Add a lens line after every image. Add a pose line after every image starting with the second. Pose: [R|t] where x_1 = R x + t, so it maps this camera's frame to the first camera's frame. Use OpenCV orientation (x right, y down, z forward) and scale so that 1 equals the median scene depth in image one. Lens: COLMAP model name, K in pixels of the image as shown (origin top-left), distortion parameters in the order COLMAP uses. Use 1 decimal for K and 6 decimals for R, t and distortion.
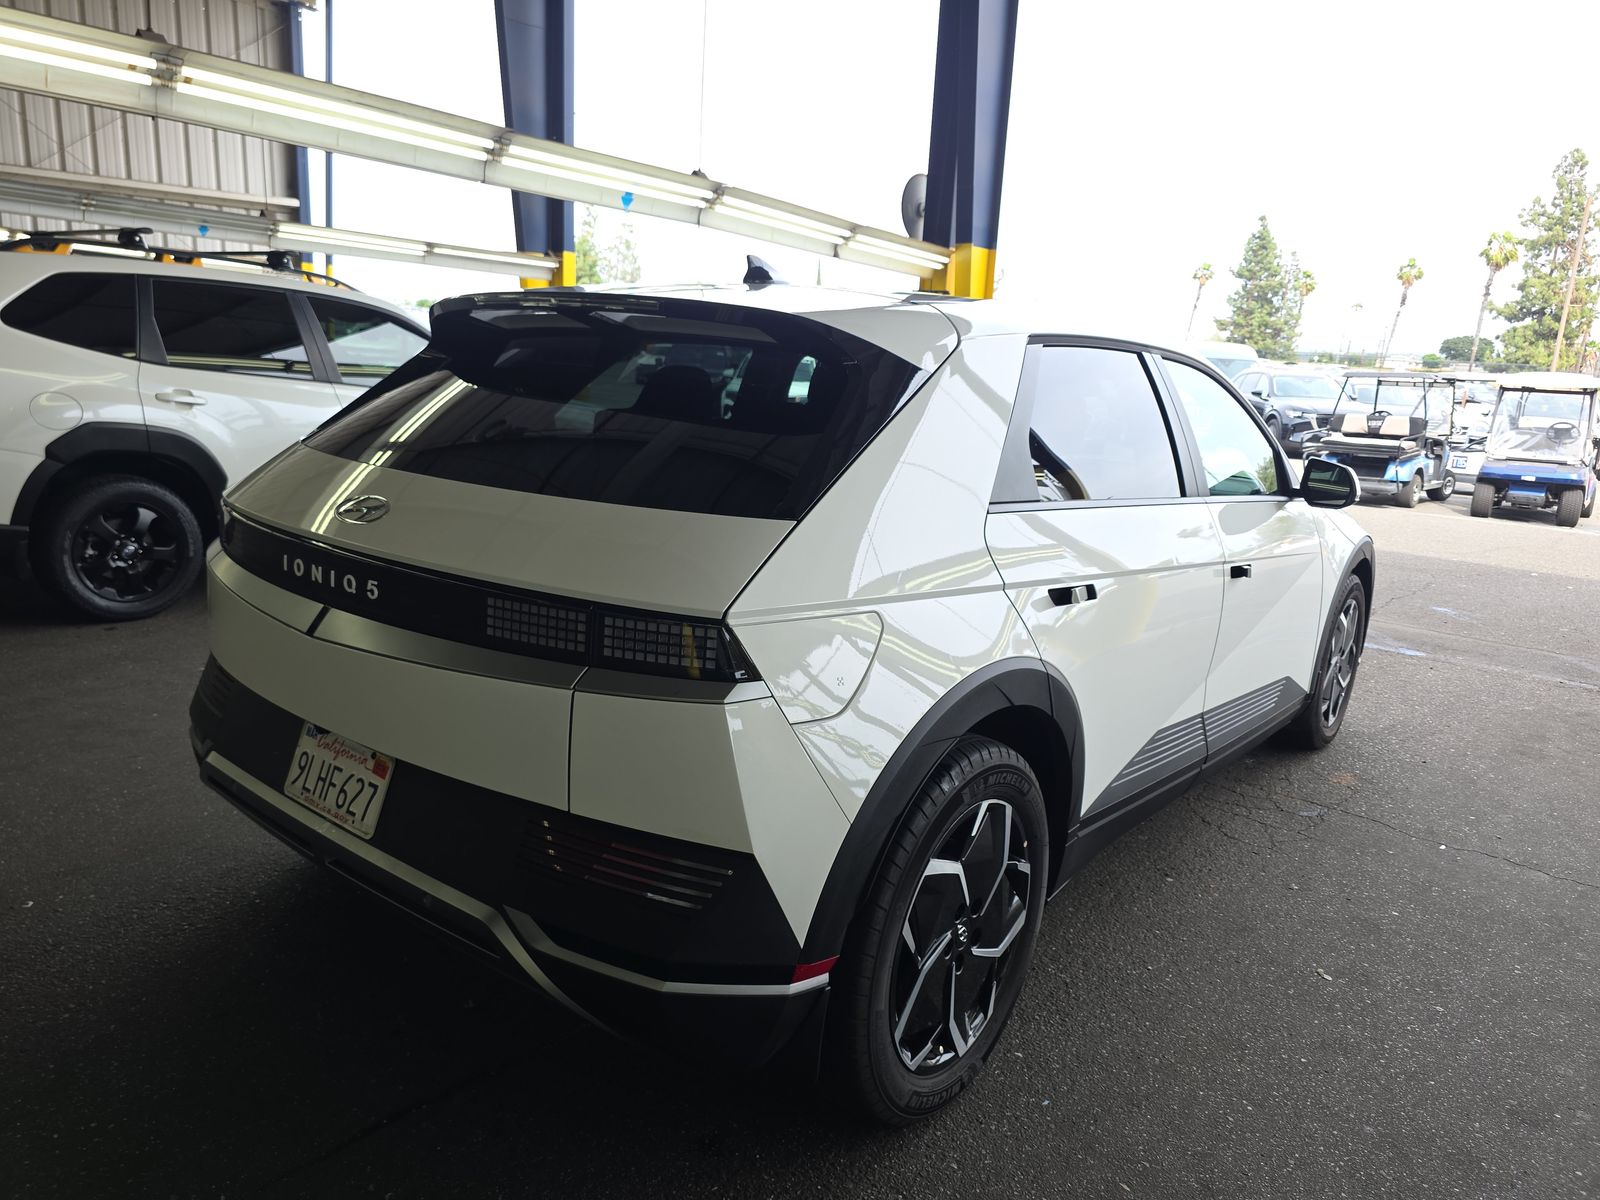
lens RADIAL K [[1079.5, 0, 762.8], [0, 1079.5, 593.2], [0, 0, 1]] dist [0.040886, -0.035683]
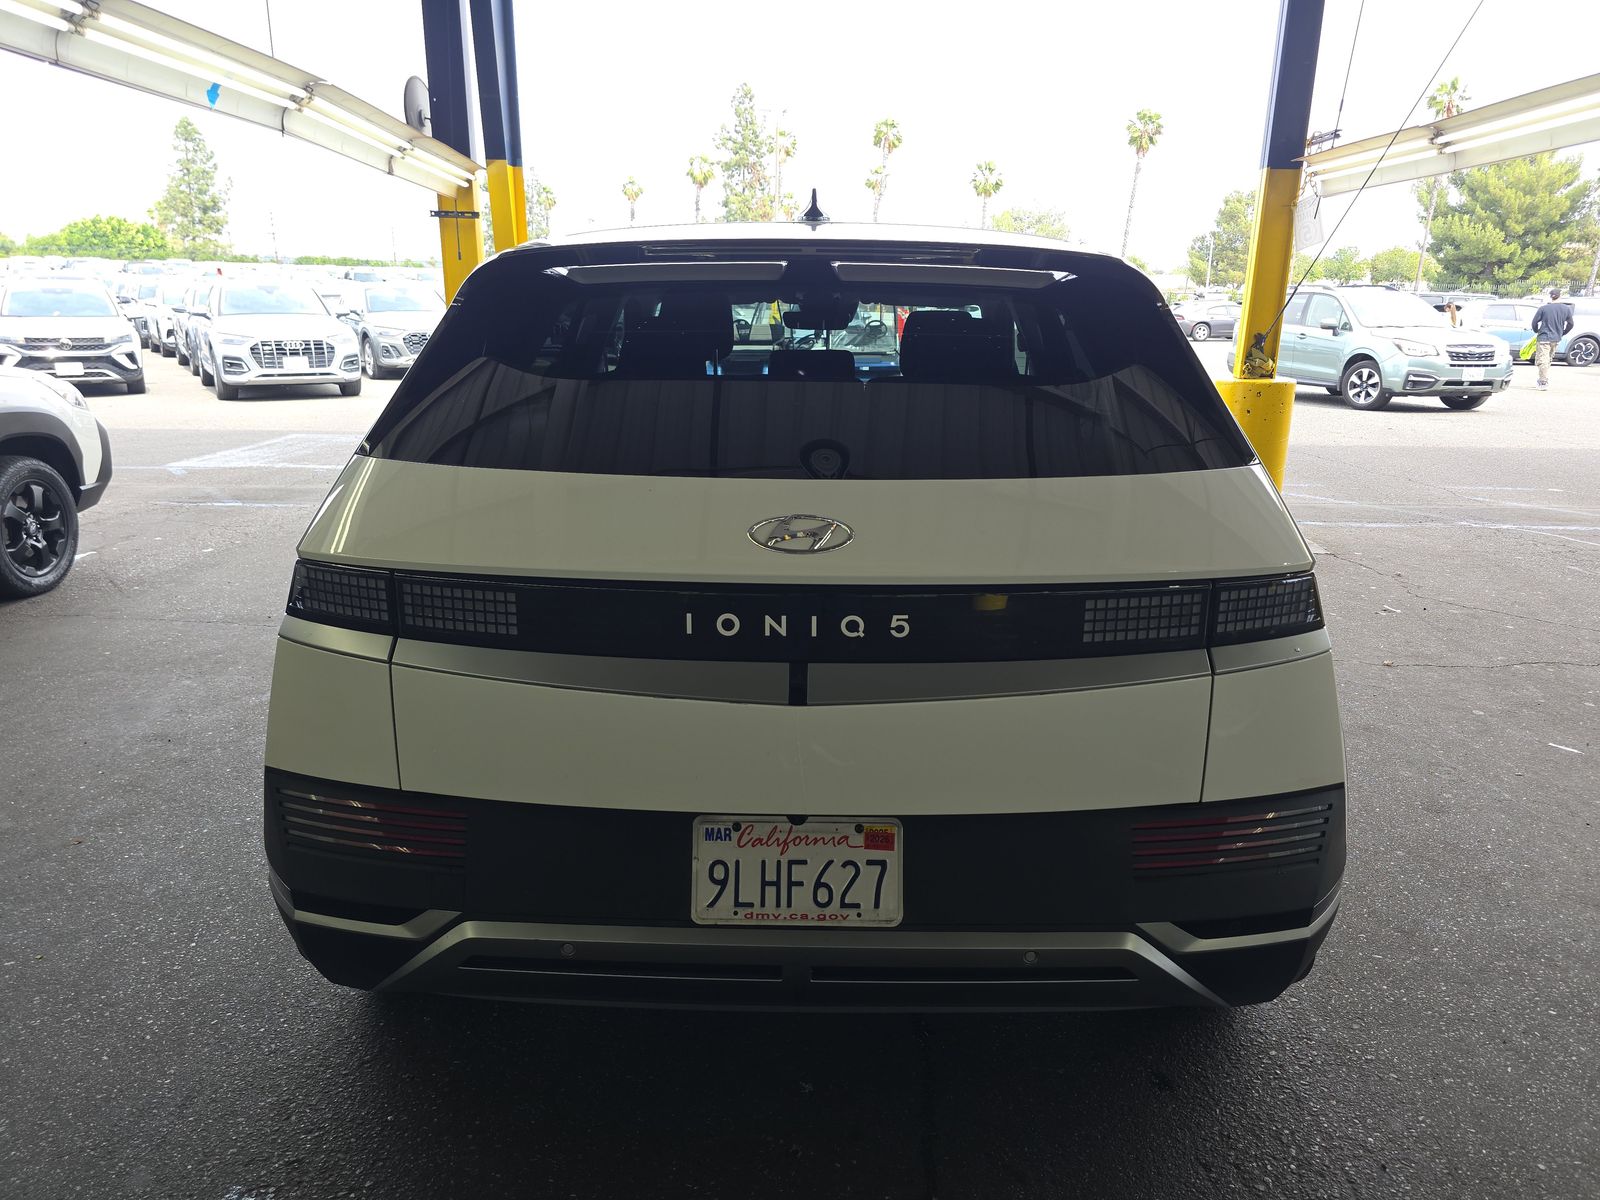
lens RADIAL K [[1093.8, 0, 800.0], [0, 1093.8, 600.0], [0, 0, 1]] dist [0.047225, -0.062691]
pose [[0.783904, -0.207752, 0.585093, -0.308516], [0.163749, 0.978171, 0.127935, -0.048026], [-0.598900, -0.004480, 0.800811, 0.135897]]
